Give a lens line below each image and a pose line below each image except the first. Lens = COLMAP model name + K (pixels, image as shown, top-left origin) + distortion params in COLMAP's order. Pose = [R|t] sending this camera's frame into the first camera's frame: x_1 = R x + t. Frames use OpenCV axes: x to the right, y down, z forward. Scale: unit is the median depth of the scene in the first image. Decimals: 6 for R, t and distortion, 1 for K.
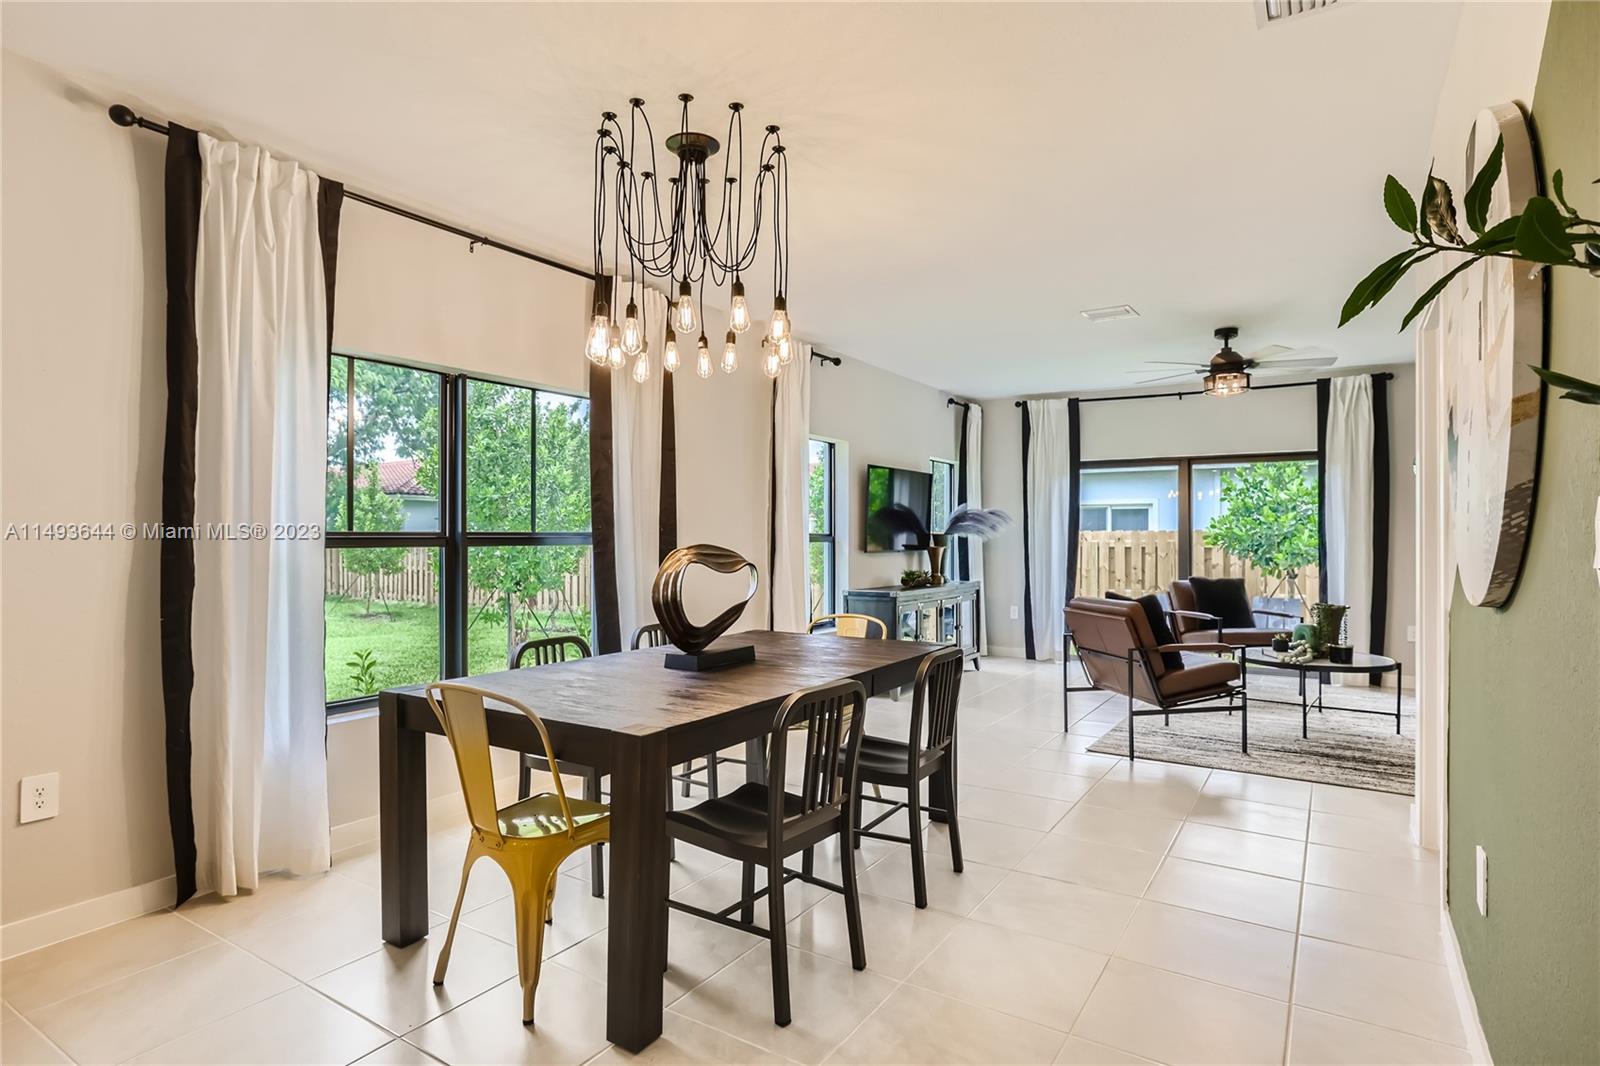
lens RADIAL K [[838.8, 0, 800.9], [0, 838.8, 534.1], [0, 0, 1]] dist [-0.002788, 0.000261]
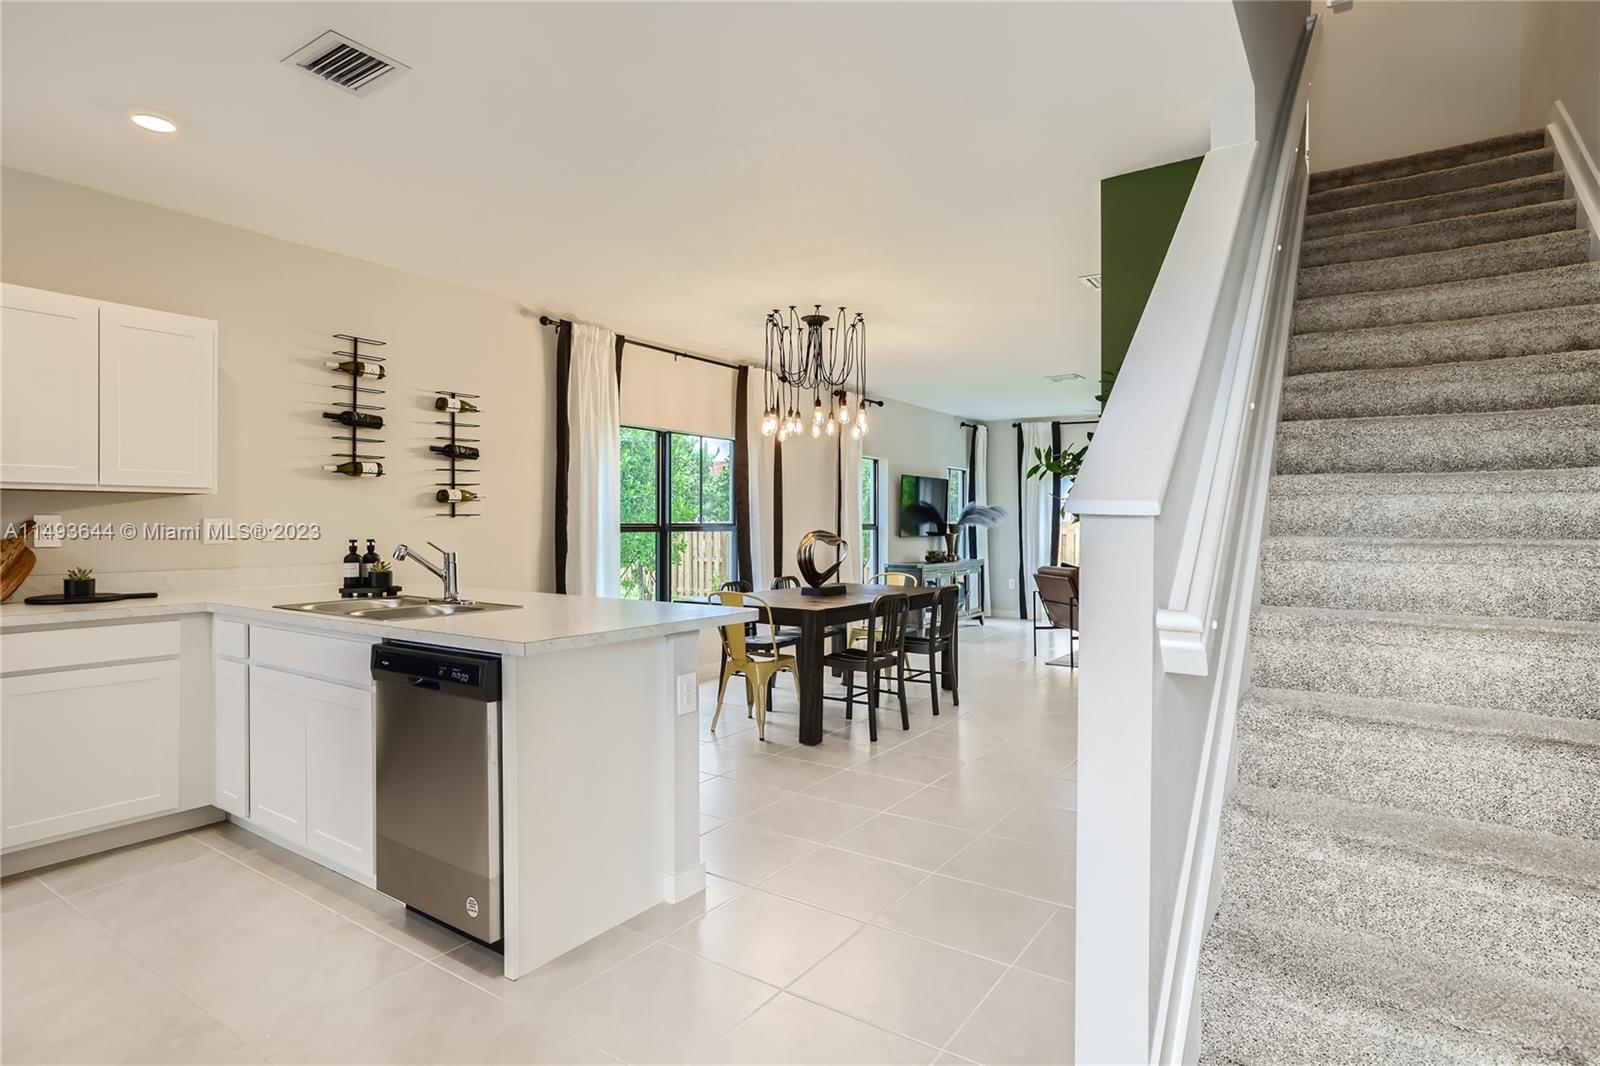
lens RADIAL K [[838.8, 0, 799.9], [0, 838.8, 522.6], [0, 0, 1]] dist [-0.002788, 0.000261]
pose [[0.999595, 0.001148, -0.028426, -0.049018], [-0.001152, 0.999999, -0.000123, -0.002245], [0.028425, 0.000156, 0.999596, -0.396694]]
